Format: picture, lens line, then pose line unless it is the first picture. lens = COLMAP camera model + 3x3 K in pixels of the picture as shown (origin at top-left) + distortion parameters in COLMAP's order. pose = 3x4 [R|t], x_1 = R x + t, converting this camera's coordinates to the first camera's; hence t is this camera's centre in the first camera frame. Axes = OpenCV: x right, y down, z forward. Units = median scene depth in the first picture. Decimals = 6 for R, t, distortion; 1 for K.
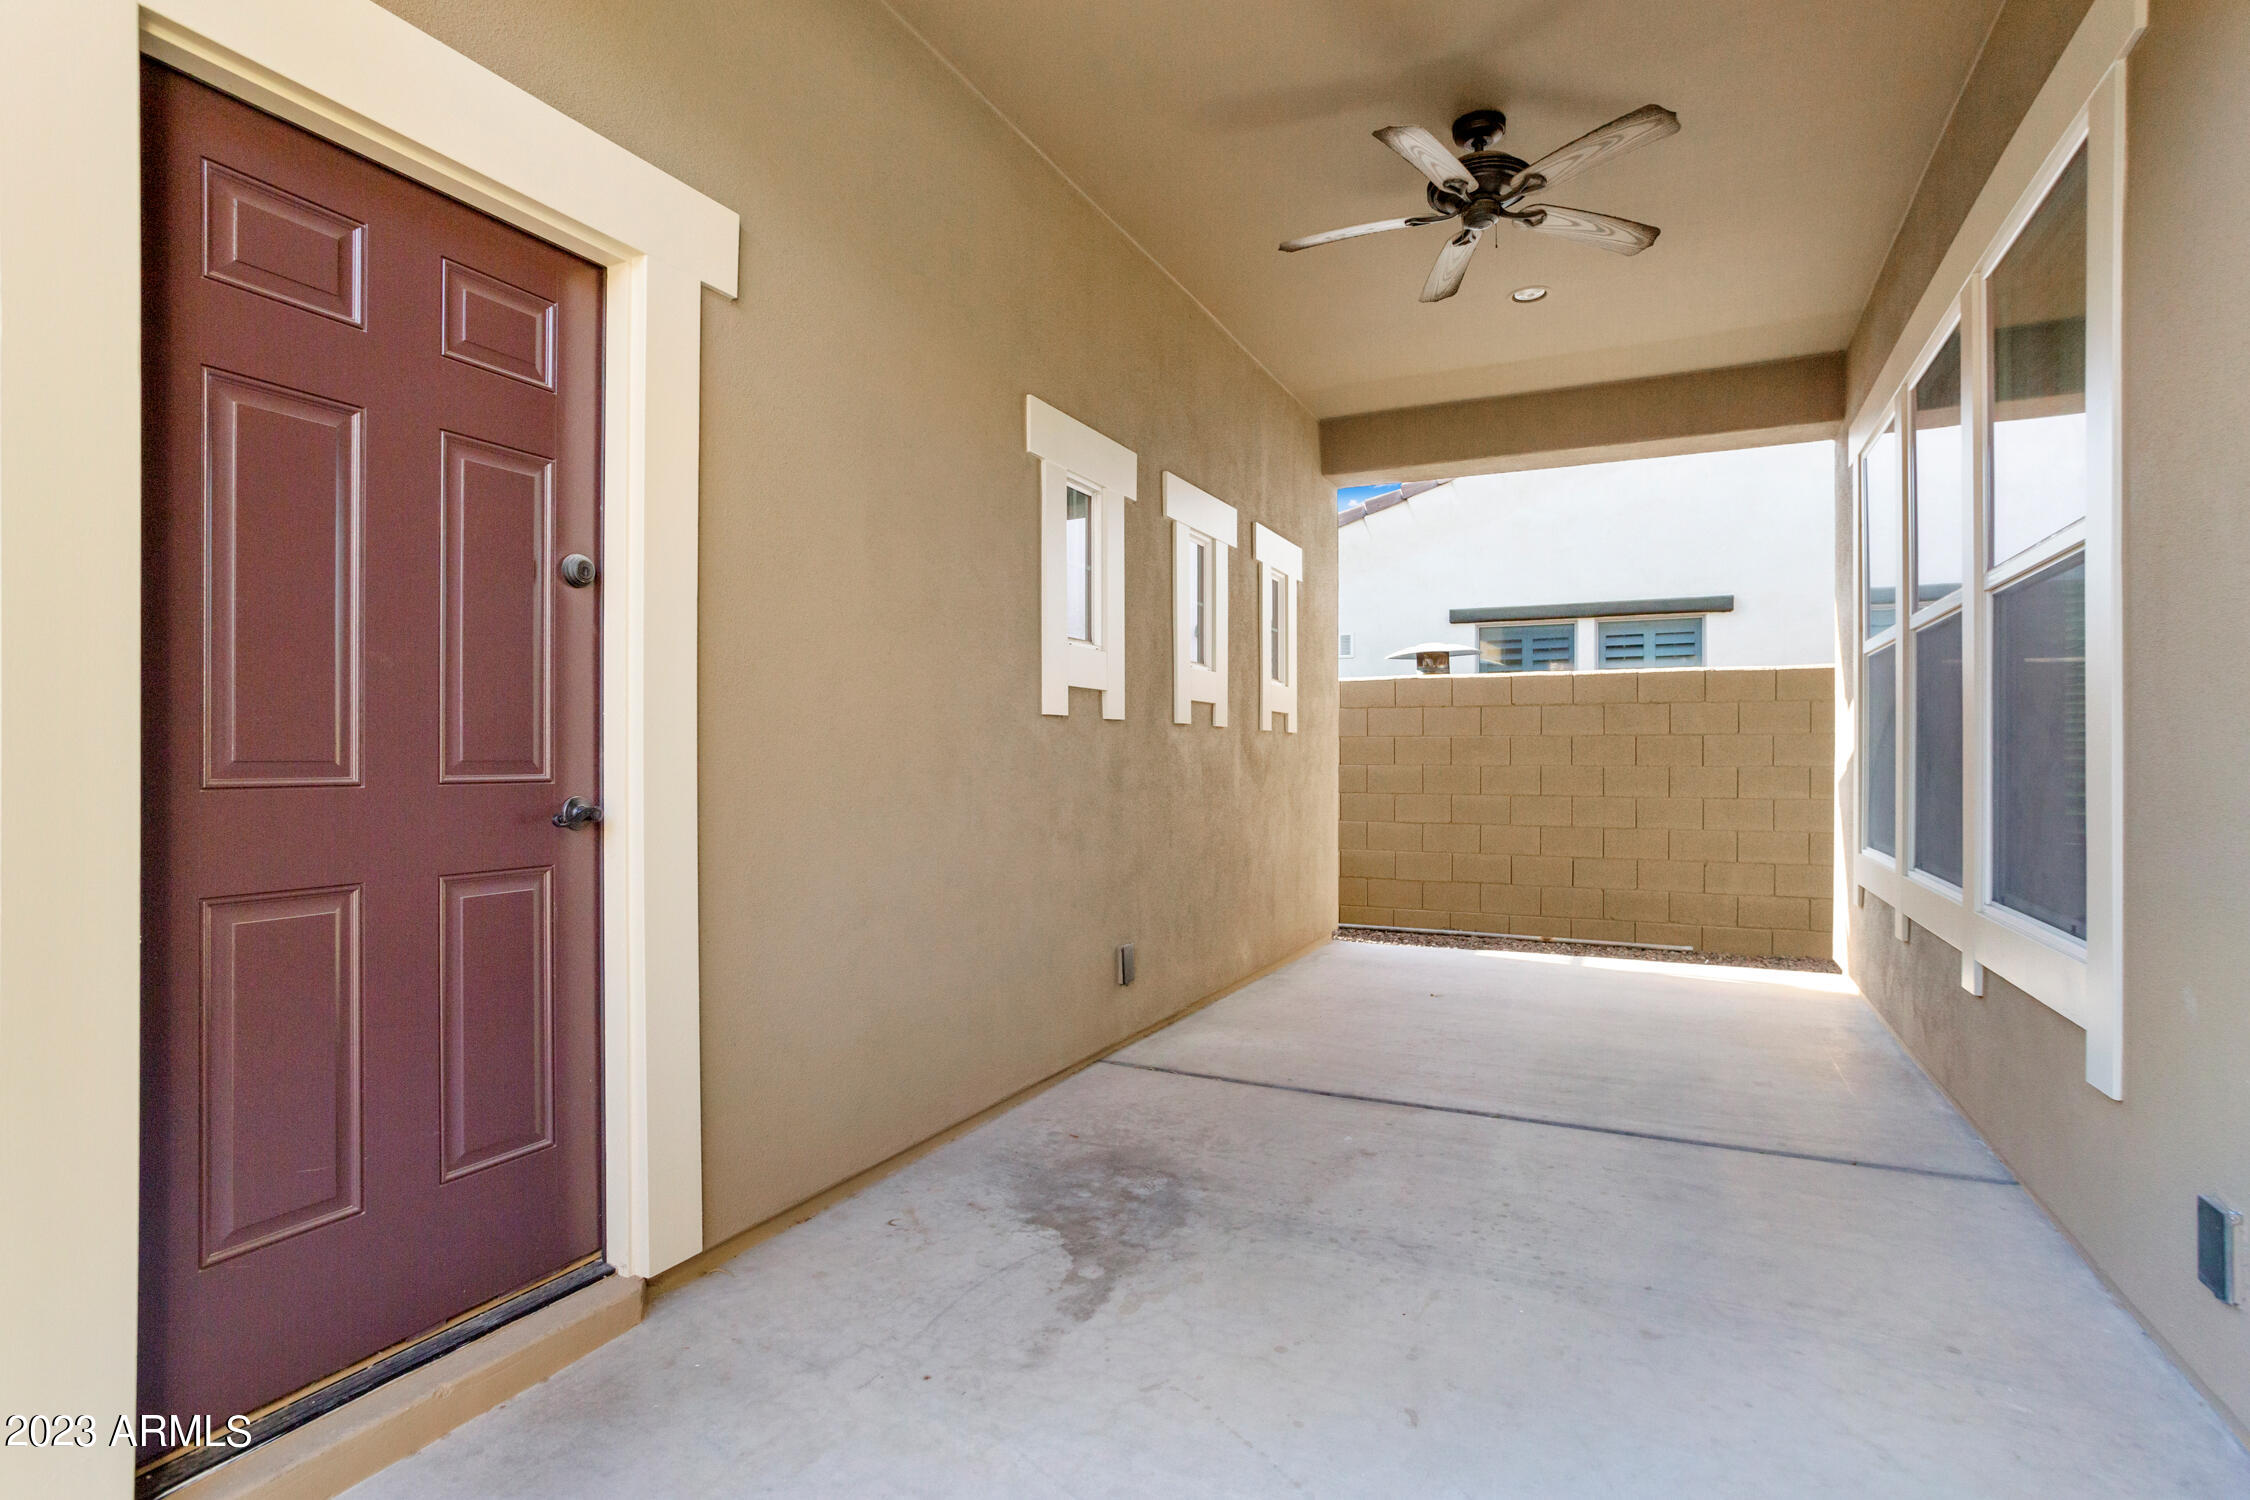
lens RADIAL K [[1101.7, 0, 1127.6], [0, 1101.7, 765.8], [0, 0, 1]] dist [-0.046320, 0.023133]
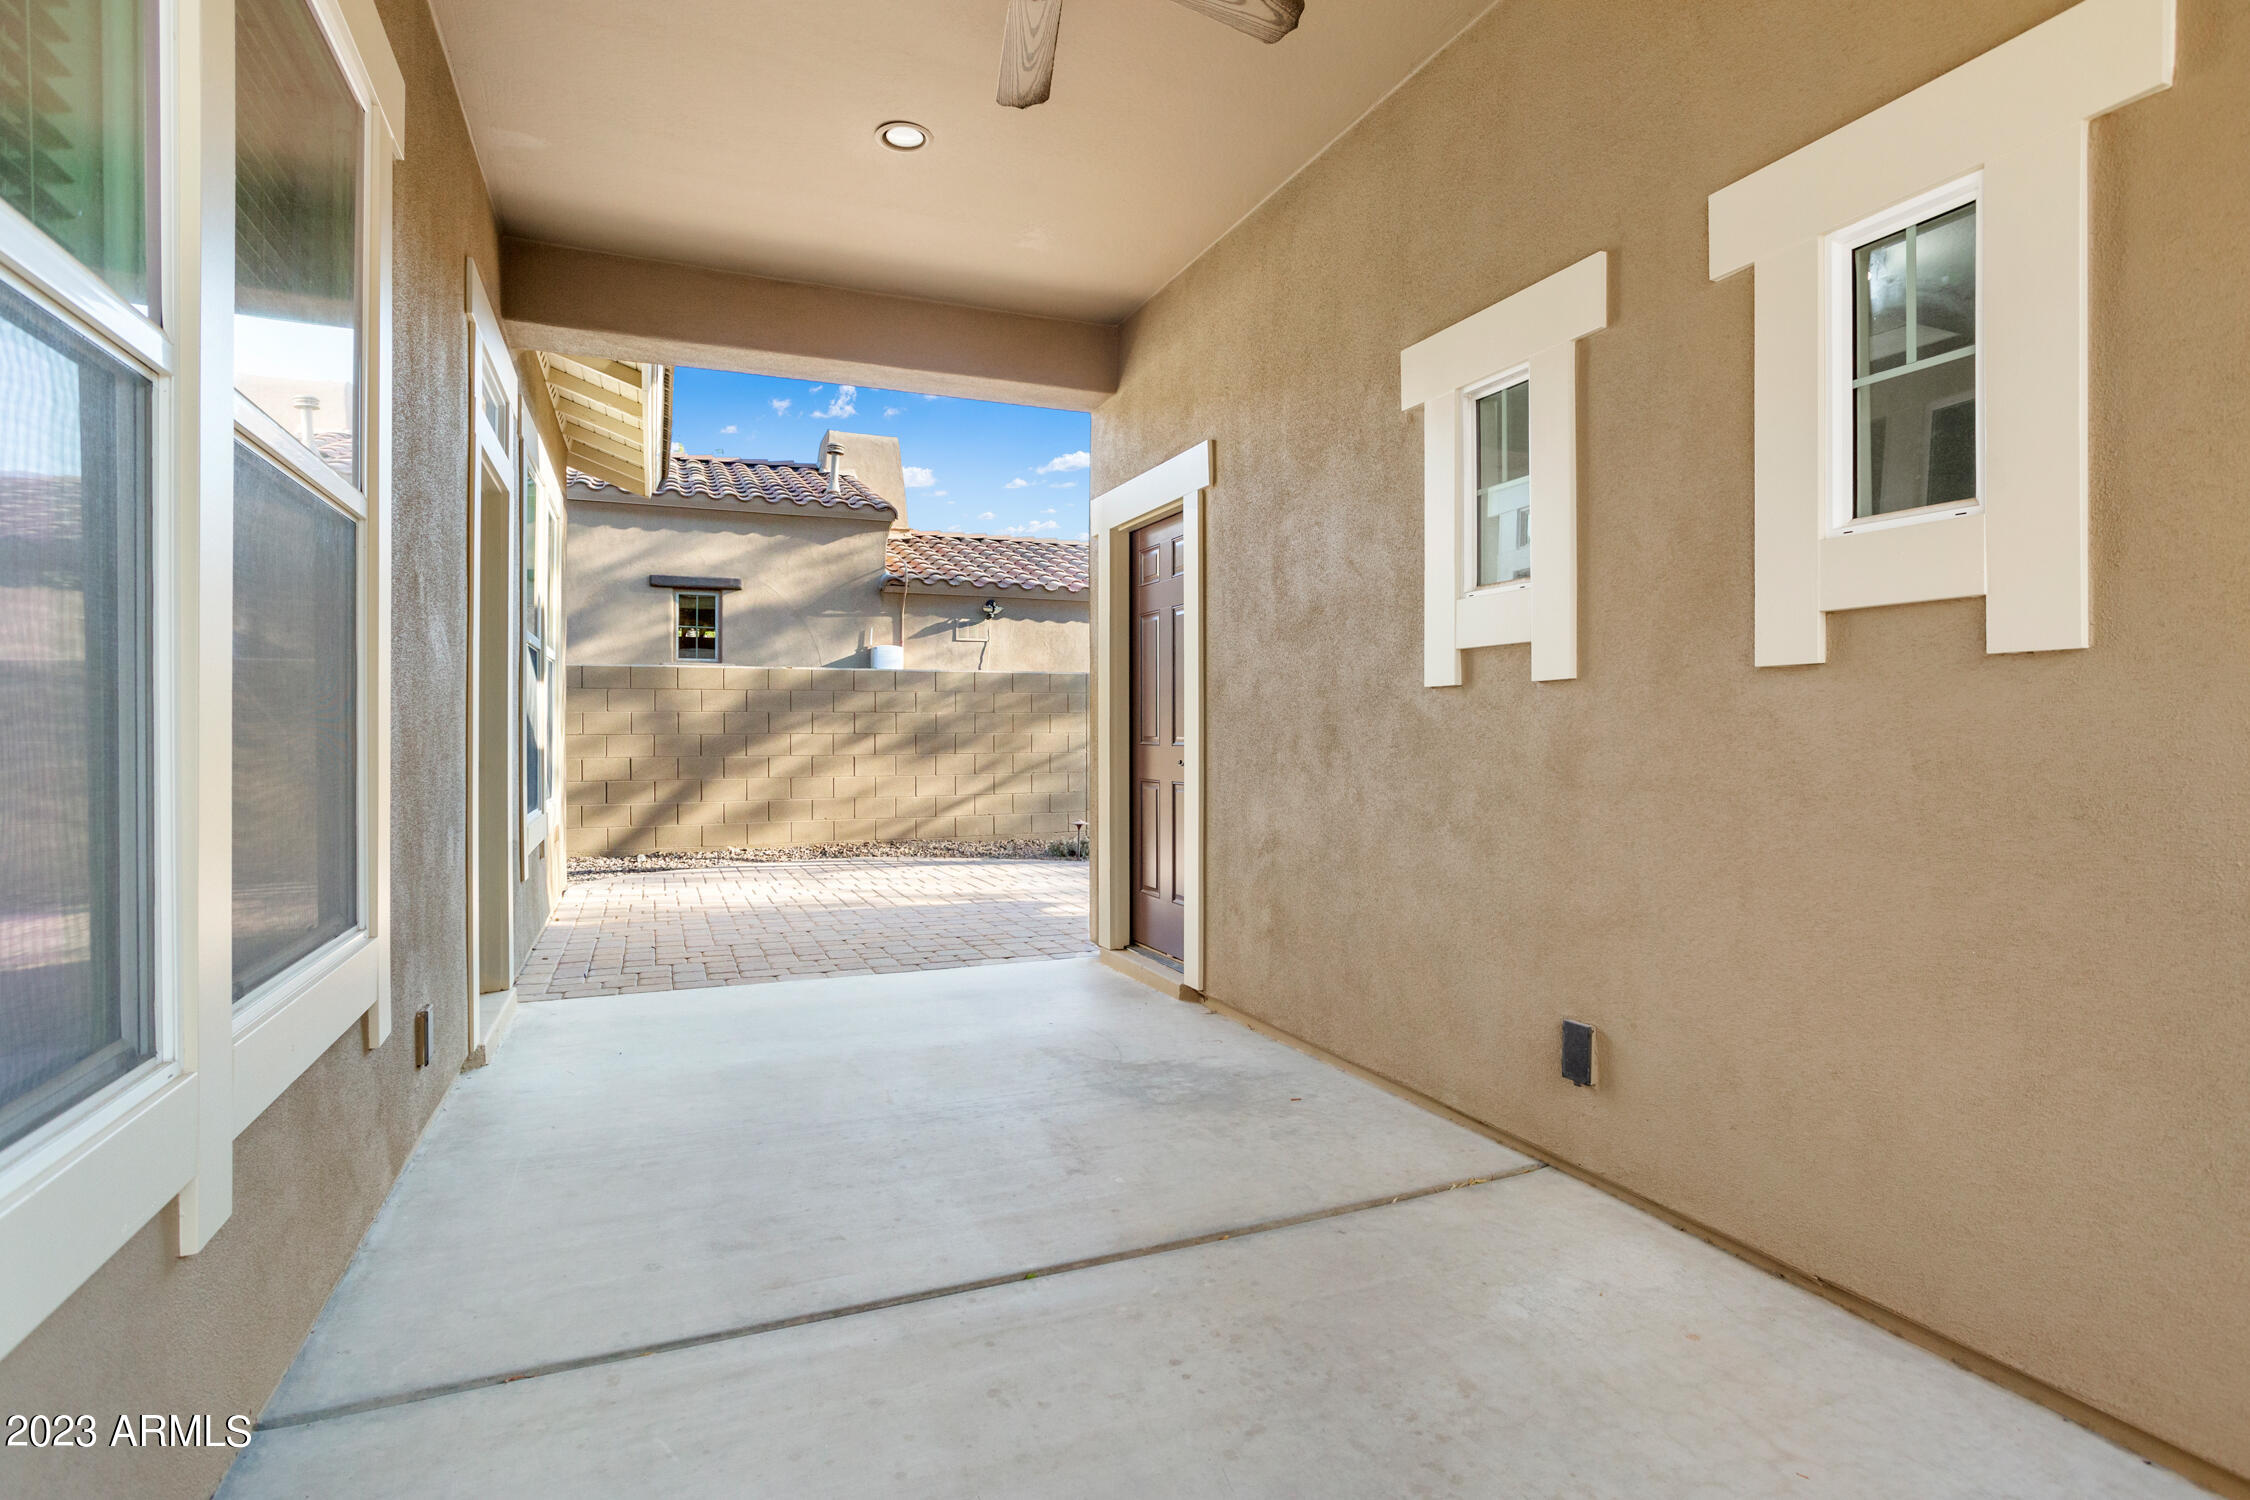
lens RADIAL K [[1101.7, 0, 1134.7], [0, 1101.7, 737.5], [0, 0, 1]] dist [-0.046320, 0.023133]
pose [[-0.642297, 0.005571, -0.766435, 0.840226], [-0.001590, 0.999962, 0.008601, -0.014994], [0.766454, 0.006743, -0.642264, 1.538320]]
